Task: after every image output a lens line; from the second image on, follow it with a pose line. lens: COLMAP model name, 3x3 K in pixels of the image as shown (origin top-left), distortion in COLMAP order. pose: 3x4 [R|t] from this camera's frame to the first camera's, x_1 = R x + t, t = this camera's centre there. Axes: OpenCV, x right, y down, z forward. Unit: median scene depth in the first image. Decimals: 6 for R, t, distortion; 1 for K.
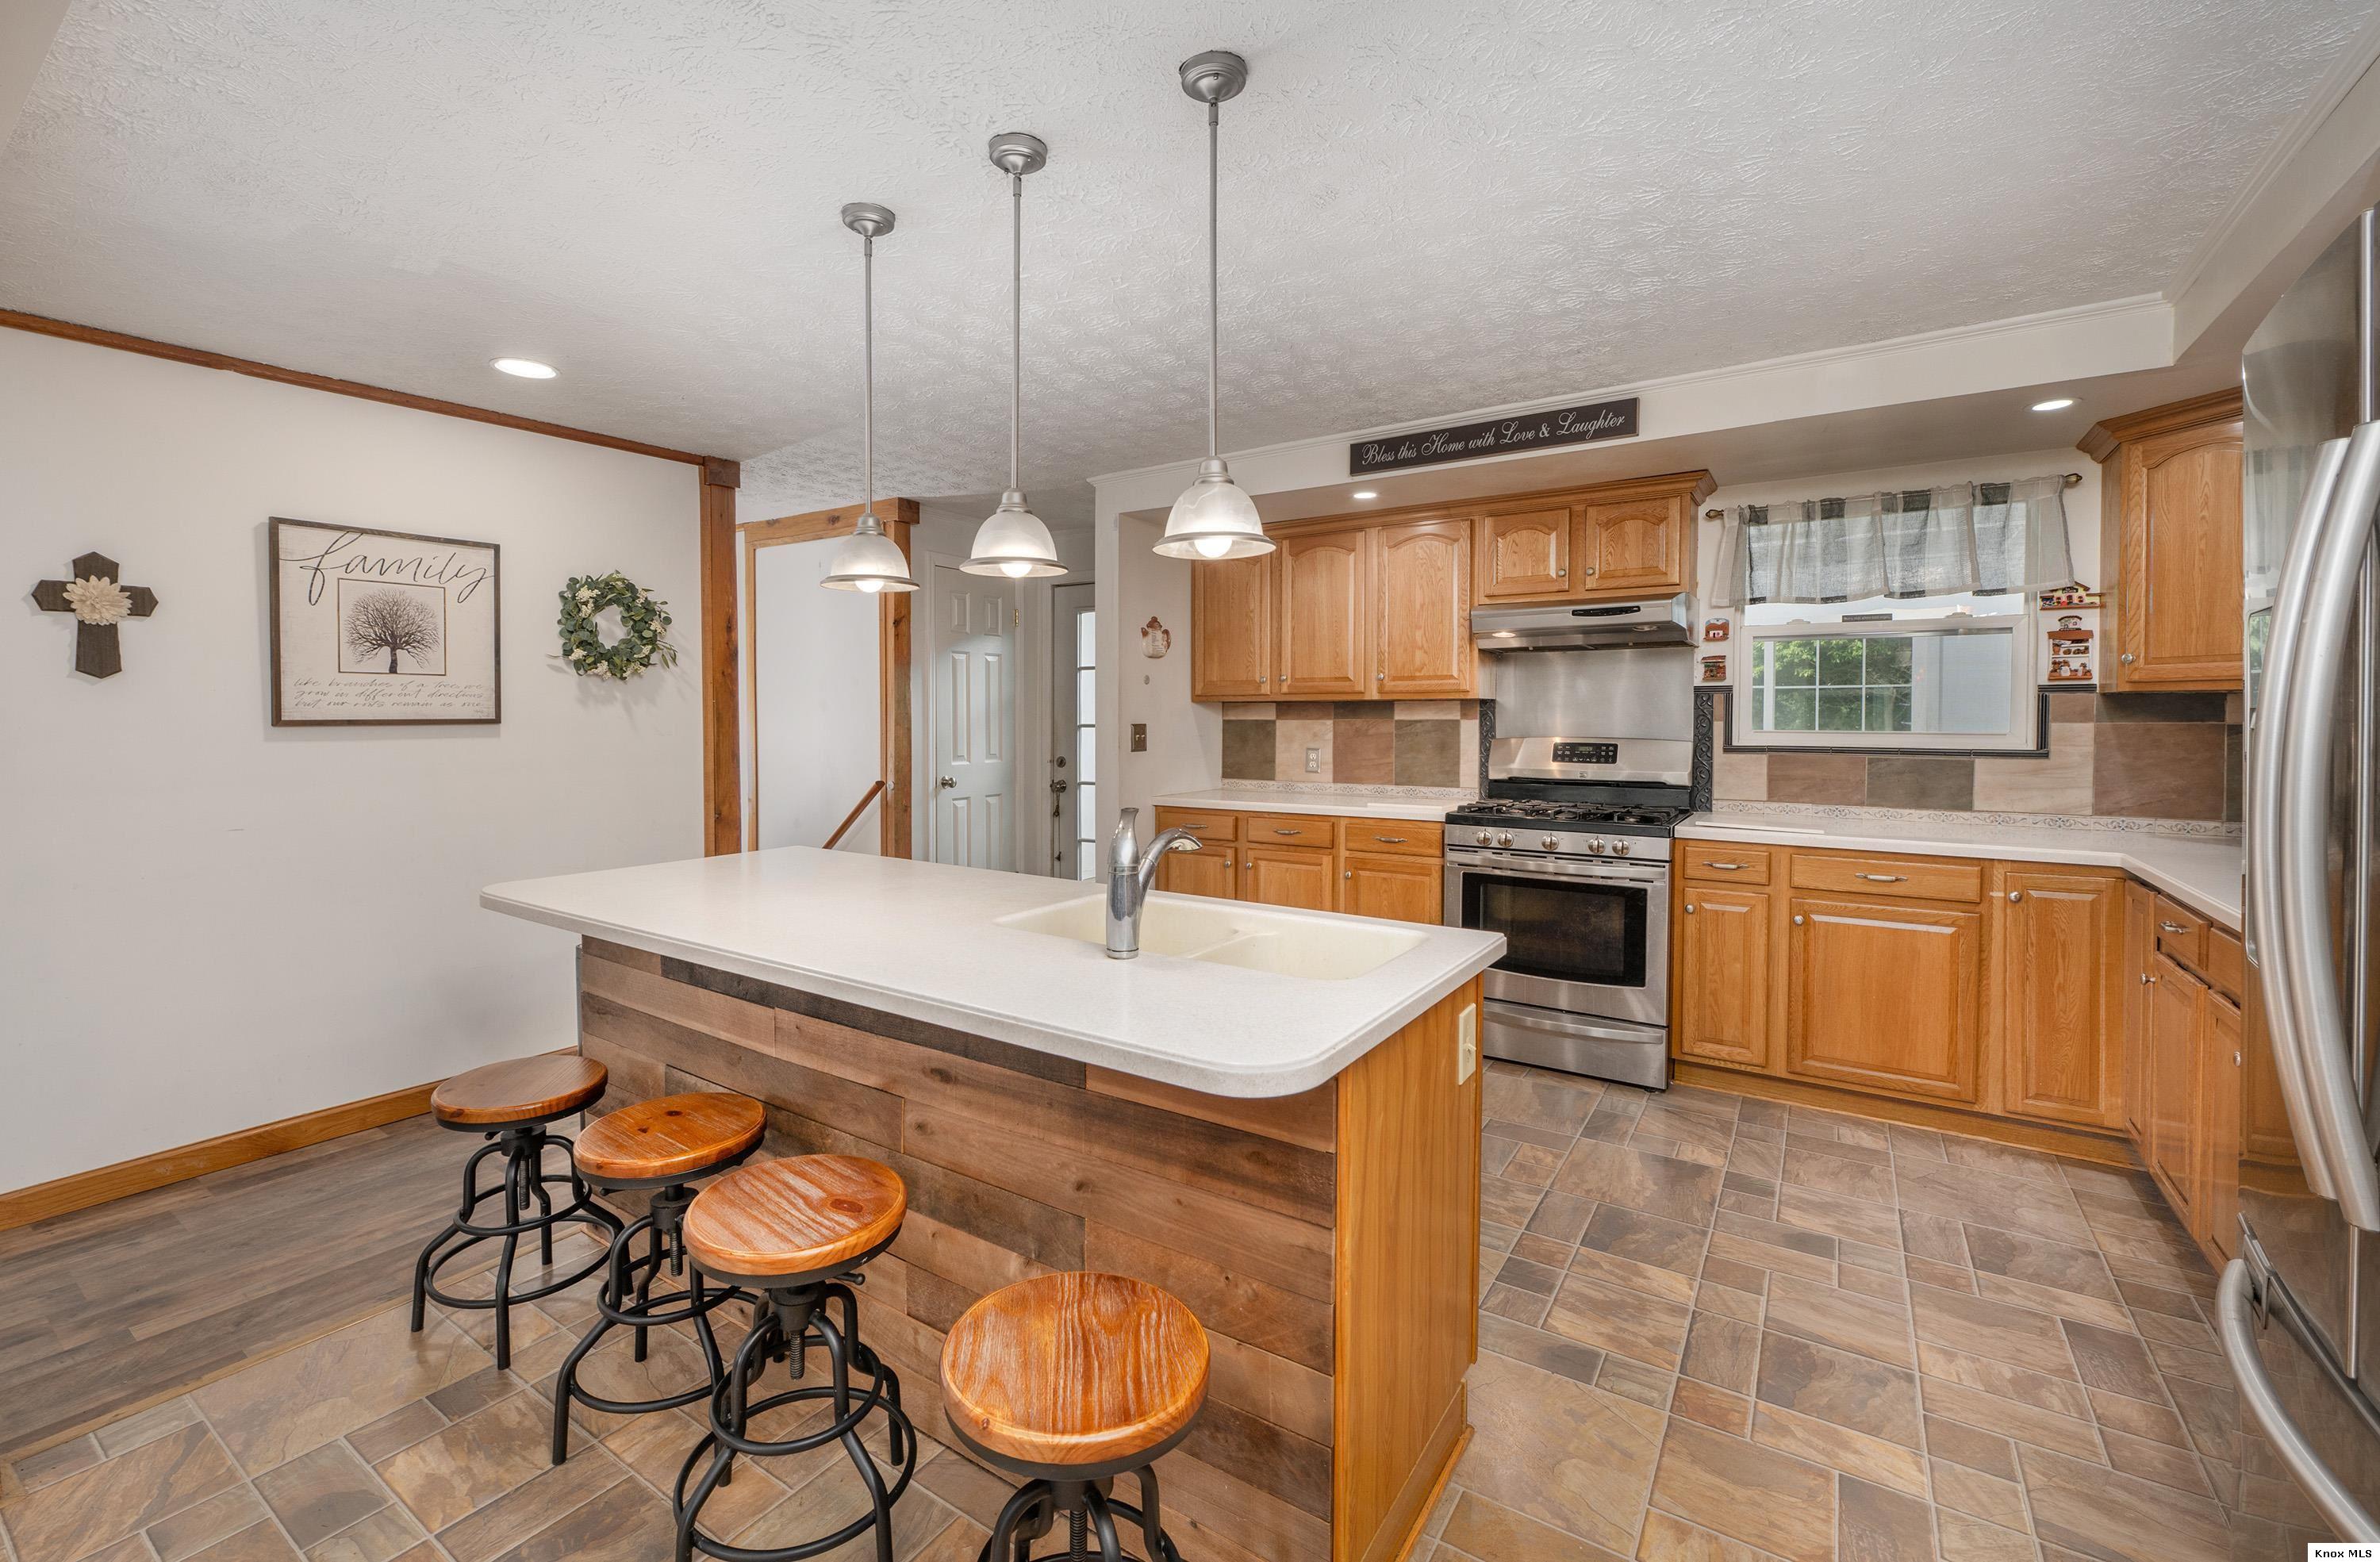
lens RADIAL K [[972.3, 0, 1170.5], [0, 972.3, 706.4], [0, 0, 1]] dist [-0.010636, -0.000099]
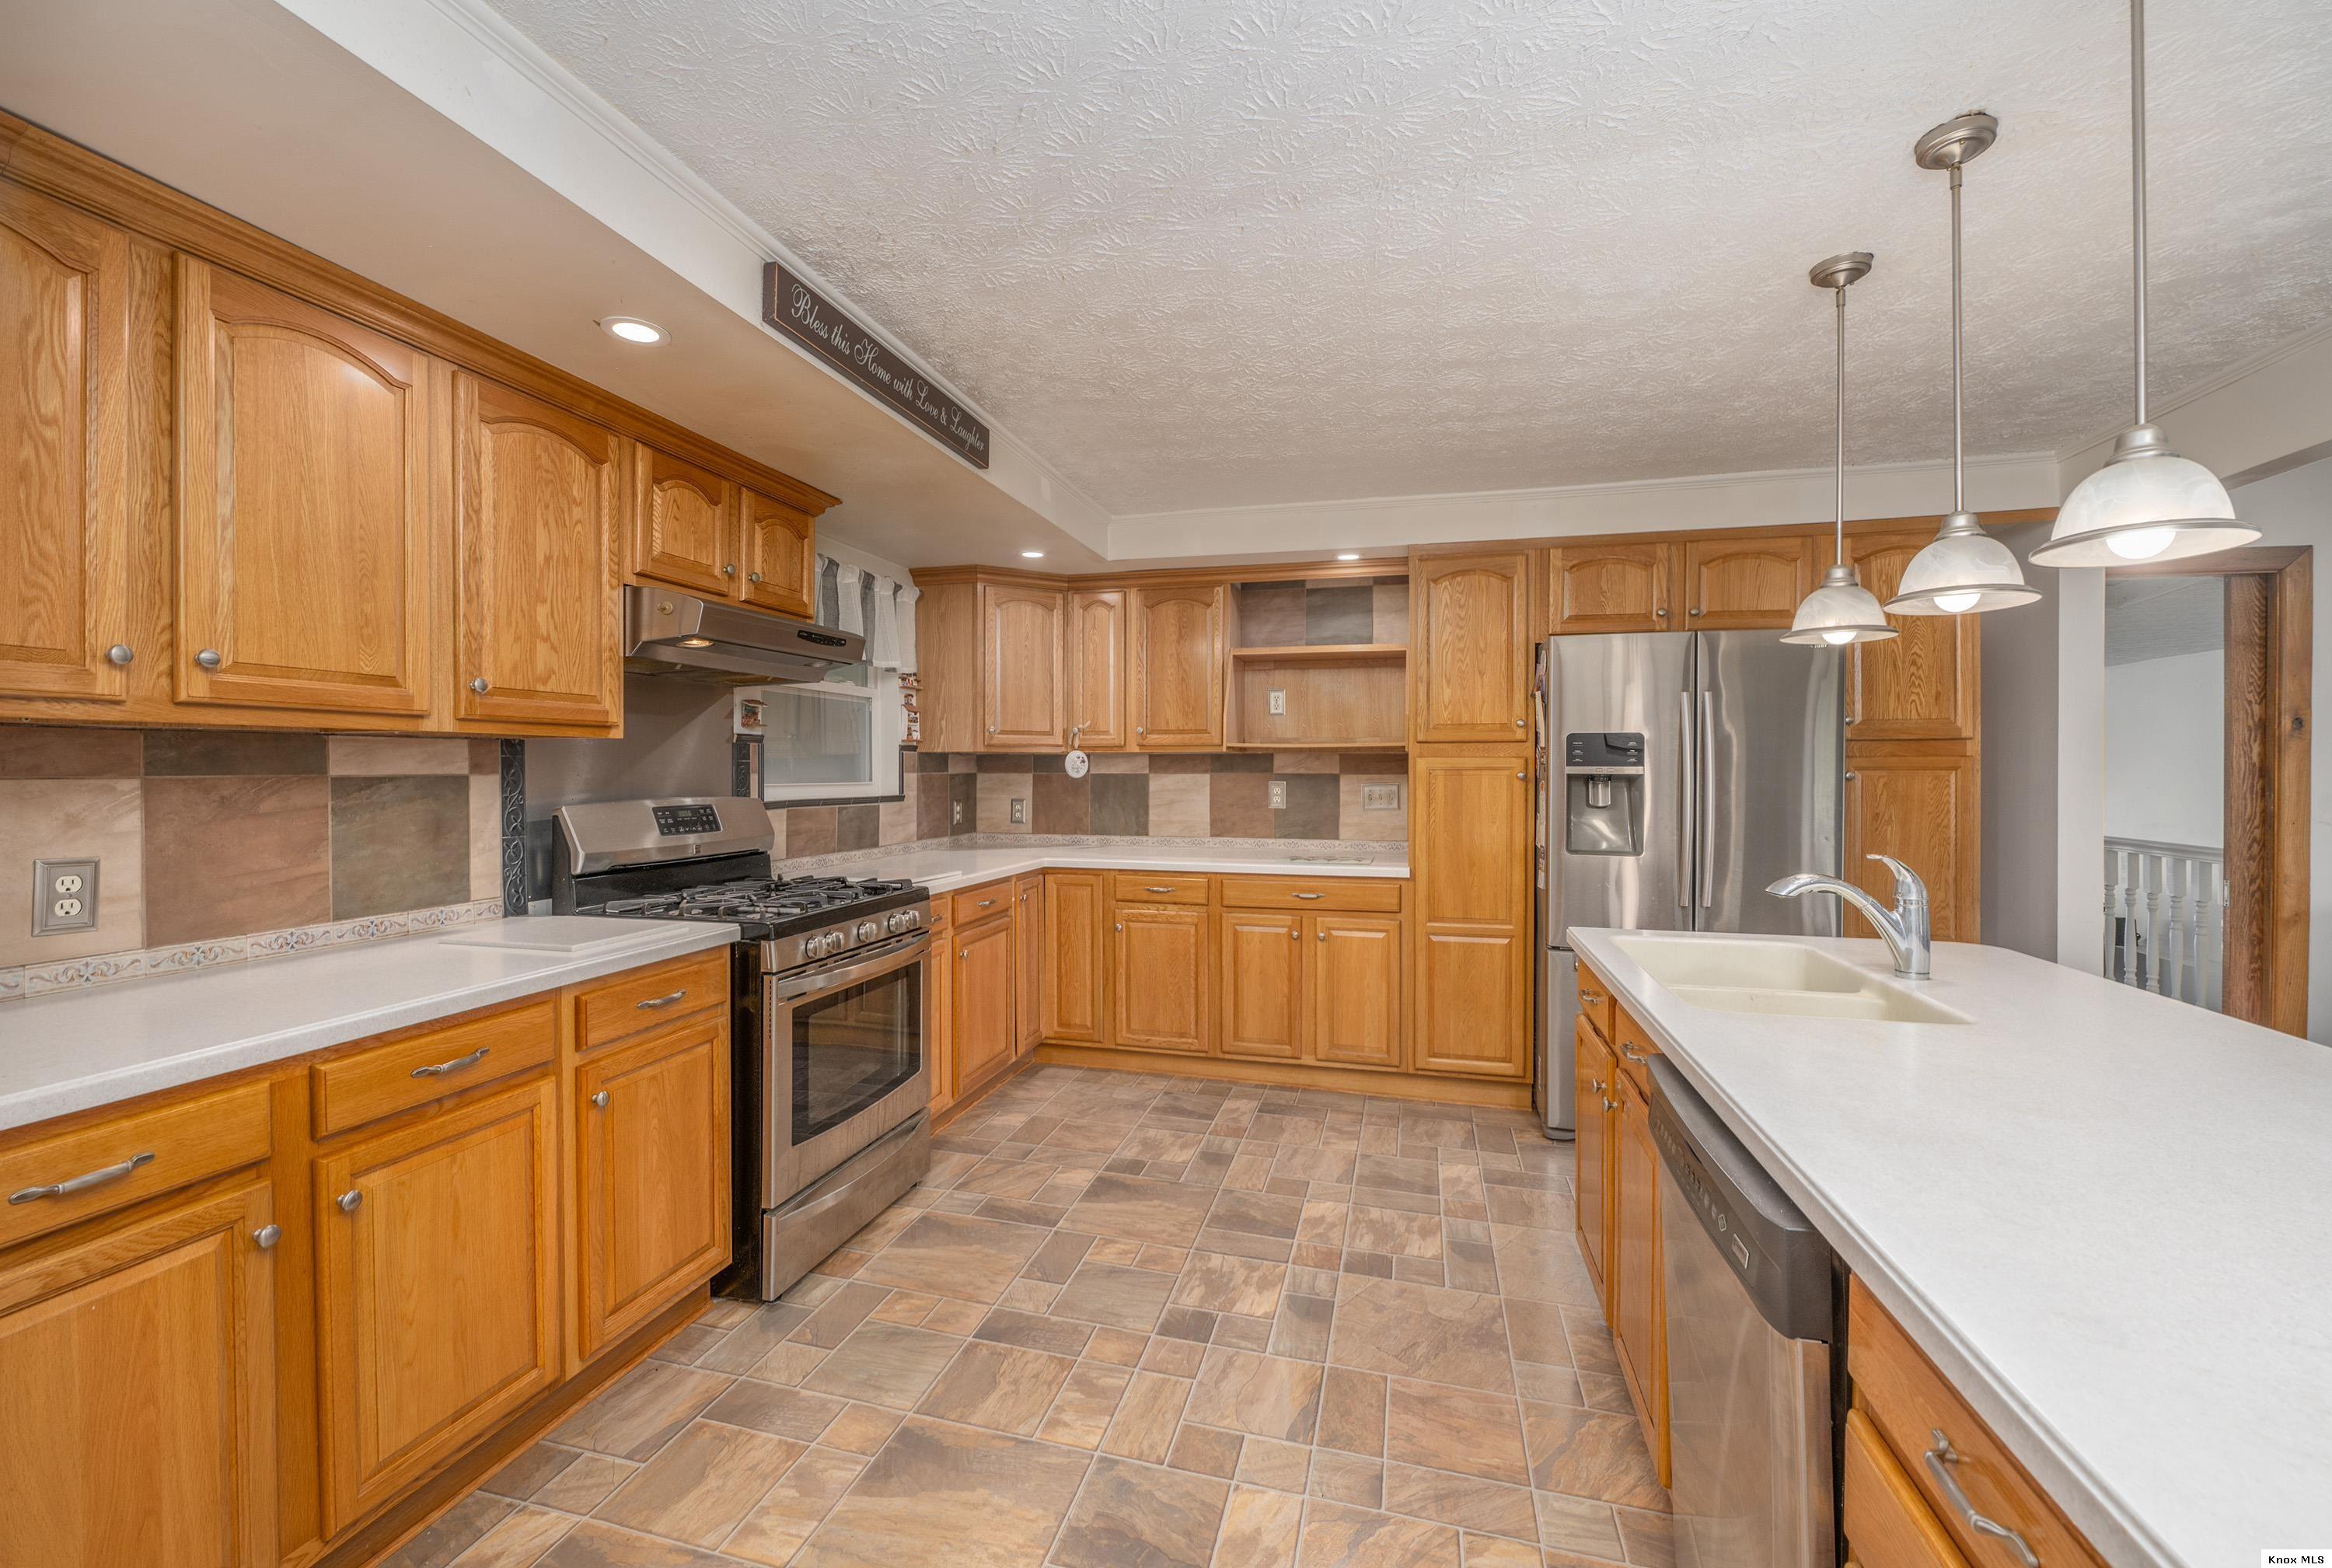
lens RADIAL K [[937.9, 0, 1151.7], [0, 937.9, 768.6], [0, 0, 1]] dist [-0.006079, -0.000471]
pose [[-0.290846, -0.003660, 0.956763, -0.405480], [-0.014635, 0.999893, -0.000624, 0.006371], [-0.956658, -0.014184, -0.290868, 1.045008]]
